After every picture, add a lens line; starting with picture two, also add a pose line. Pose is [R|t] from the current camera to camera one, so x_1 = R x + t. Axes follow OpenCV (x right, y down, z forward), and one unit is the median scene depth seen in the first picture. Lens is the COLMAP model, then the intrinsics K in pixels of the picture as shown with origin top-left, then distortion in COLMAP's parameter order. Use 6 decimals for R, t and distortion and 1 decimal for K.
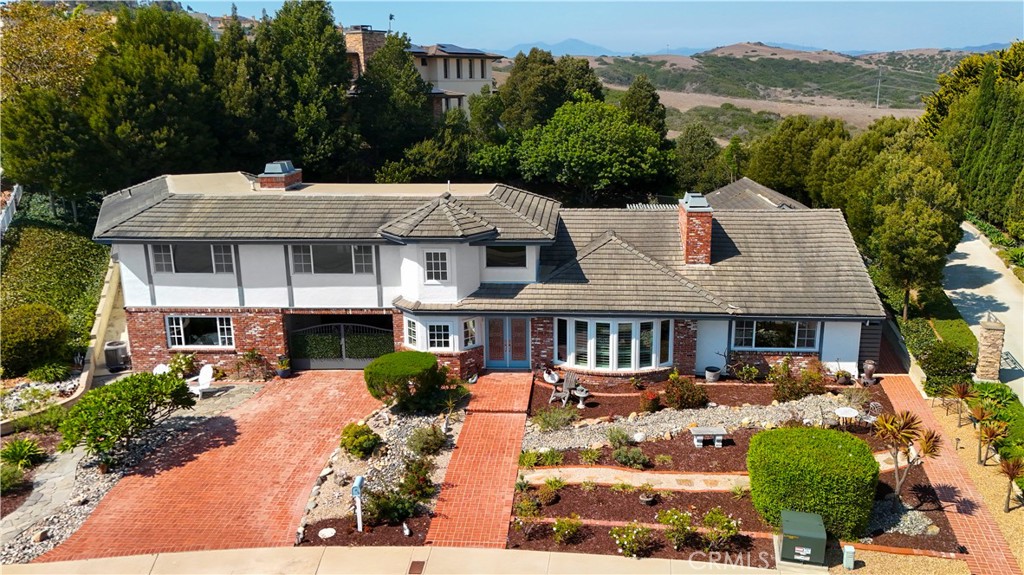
lens RADIAL K [[838.5, 0, 563.8], [0, 838.5, 291.0], [0, 0, 1]] dist [0.038253, -0.008787]
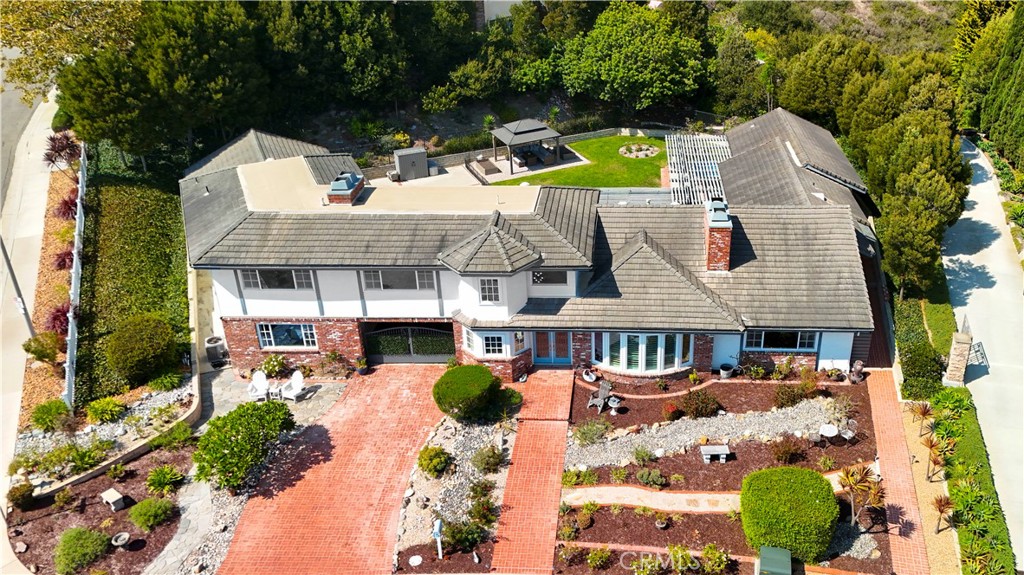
lens RADIAL K [[845.0, 0, 619.8], [0, 845.0, 285.5], [0, 0, 1]] dist [0.039912, -0.008590]
pose [[0.999950, 0.000816, 0.009921, 0.015599], [-0.002898, 0.977334, 0.211684, -0.271861], [-0.009524, -0.211703, 0.977288, -0.135974]]
